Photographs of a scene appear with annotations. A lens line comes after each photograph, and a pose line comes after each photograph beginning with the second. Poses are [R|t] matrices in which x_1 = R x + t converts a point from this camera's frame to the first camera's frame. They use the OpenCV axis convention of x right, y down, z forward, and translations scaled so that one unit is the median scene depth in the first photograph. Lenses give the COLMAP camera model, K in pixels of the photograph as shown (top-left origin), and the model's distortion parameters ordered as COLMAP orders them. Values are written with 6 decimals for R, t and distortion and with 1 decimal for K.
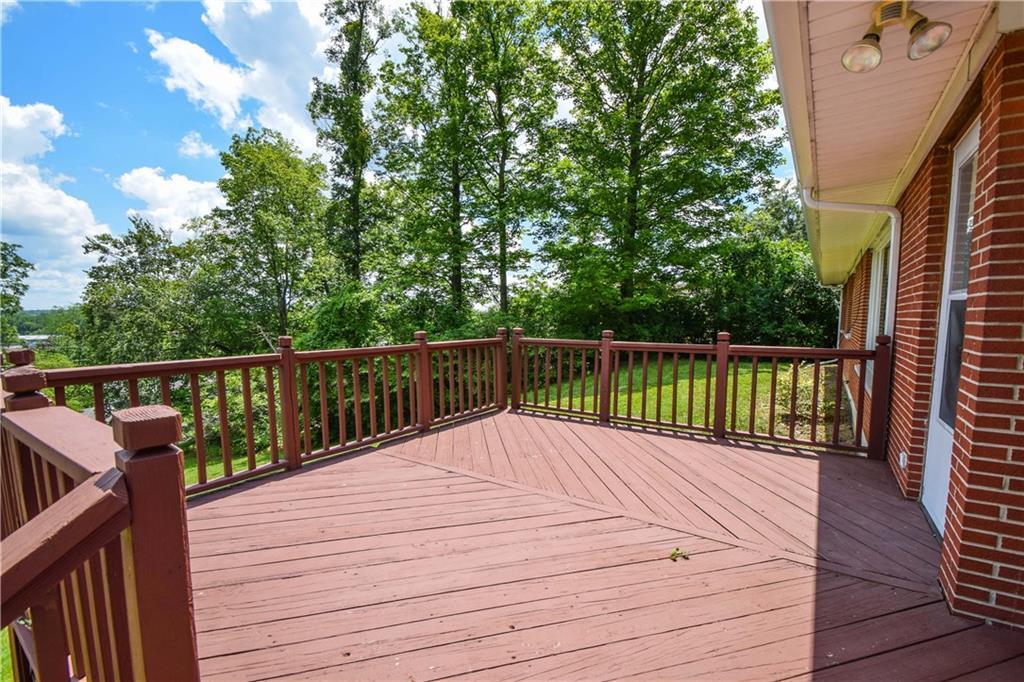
lens RADIAL K [[450.4, 0, 510.9], [0, 450.4, 356.4], [0, 0, 1]] dist [0.021483, -0.021097]
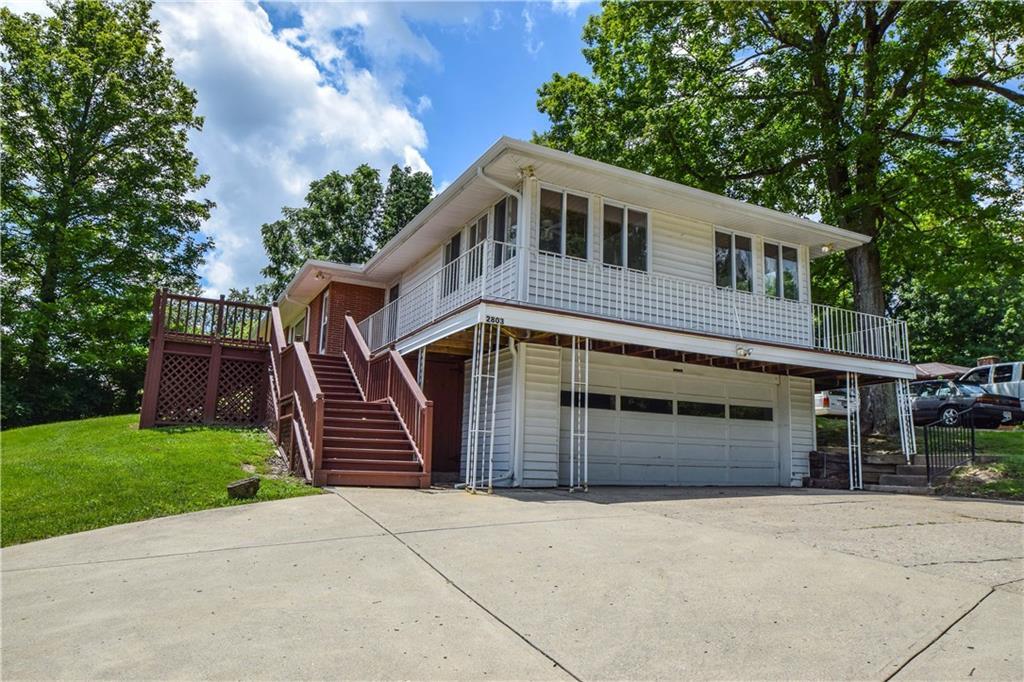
lens RADIAL K [[711.0, 0, 510.8], [0, 711.0, 358.4], [0, 0, 1]] dist [-0.000410, -0.040853]
pose [[0.482603, 0.139600, 0.864642, -2.518364], [0.065483, 0.978702, -0.194565, 1.013219], [-0.873388, 0.150516, 0.463182, -2.314137]]
